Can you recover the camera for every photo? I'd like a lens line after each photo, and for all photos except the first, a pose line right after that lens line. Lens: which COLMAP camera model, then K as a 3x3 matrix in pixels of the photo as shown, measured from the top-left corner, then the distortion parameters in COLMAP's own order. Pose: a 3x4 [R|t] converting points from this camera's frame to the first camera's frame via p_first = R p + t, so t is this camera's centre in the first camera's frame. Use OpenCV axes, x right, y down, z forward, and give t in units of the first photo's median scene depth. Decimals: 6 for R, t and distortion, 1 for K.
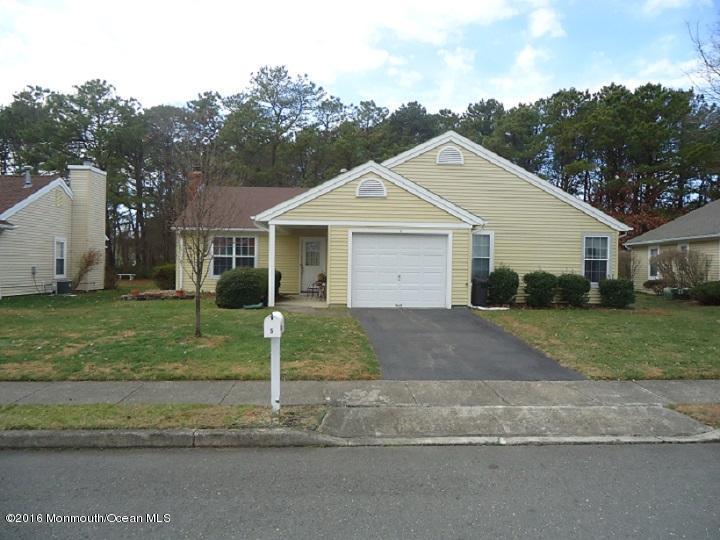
lens RADIAL K [[541.8, 0, 366.8], [0, 541.8, 269.5], [0, 0, 1]] dist [-0.026184, 0.029362]
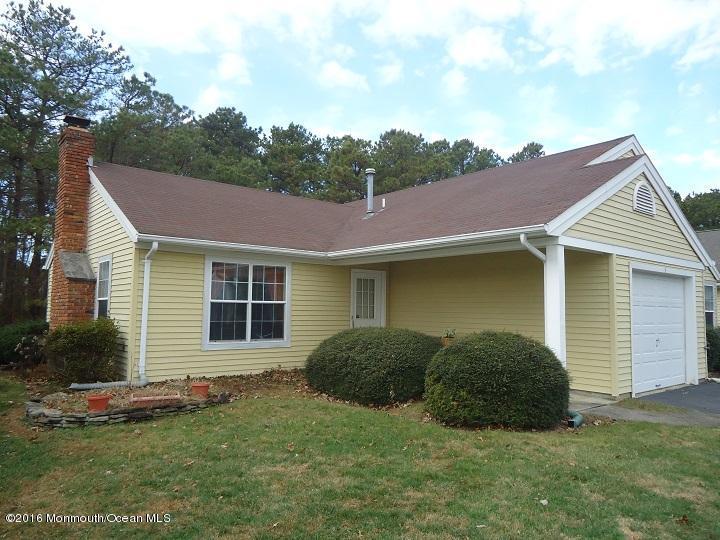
lens RADIAL K [[541.8, 0, 366.8], [0, 541.8, 269.5], [0, 0, 1]] dist [-0.026184, 0.029362]
pose [[0.799228, 0.046964, 0.599190, -0.462339], [-0.000220, 0.996965, -0.077848, -0.015523], [-0.601028, 0.062086, 0.796813, 0.527511]]
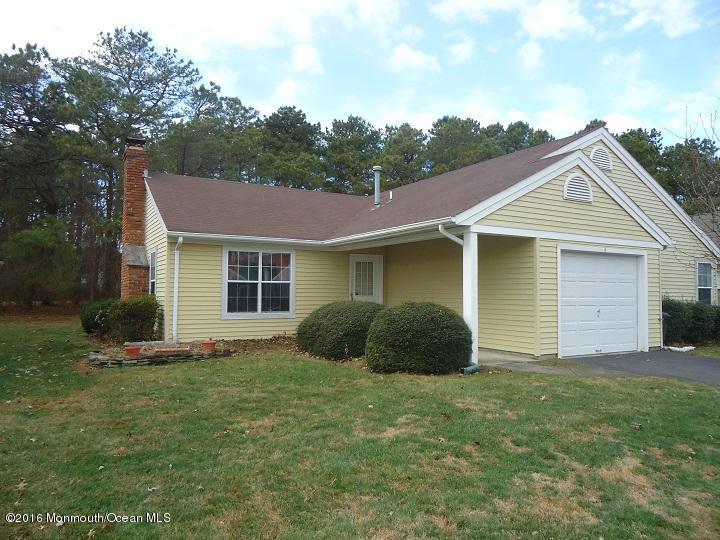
lens RADIAL K [[545.2, 0, 360.0], [0, 545.2, 270.0], [0, 0, 1]] dist [-0.001238, 0.002145]
pose [[0.892841, 0.015862, 0.450093, -0.429874], [0.006100, 0.998862, -0.047301, -0.007529], [-0.450331, 0.044977, 0.891728, 0.369990]]
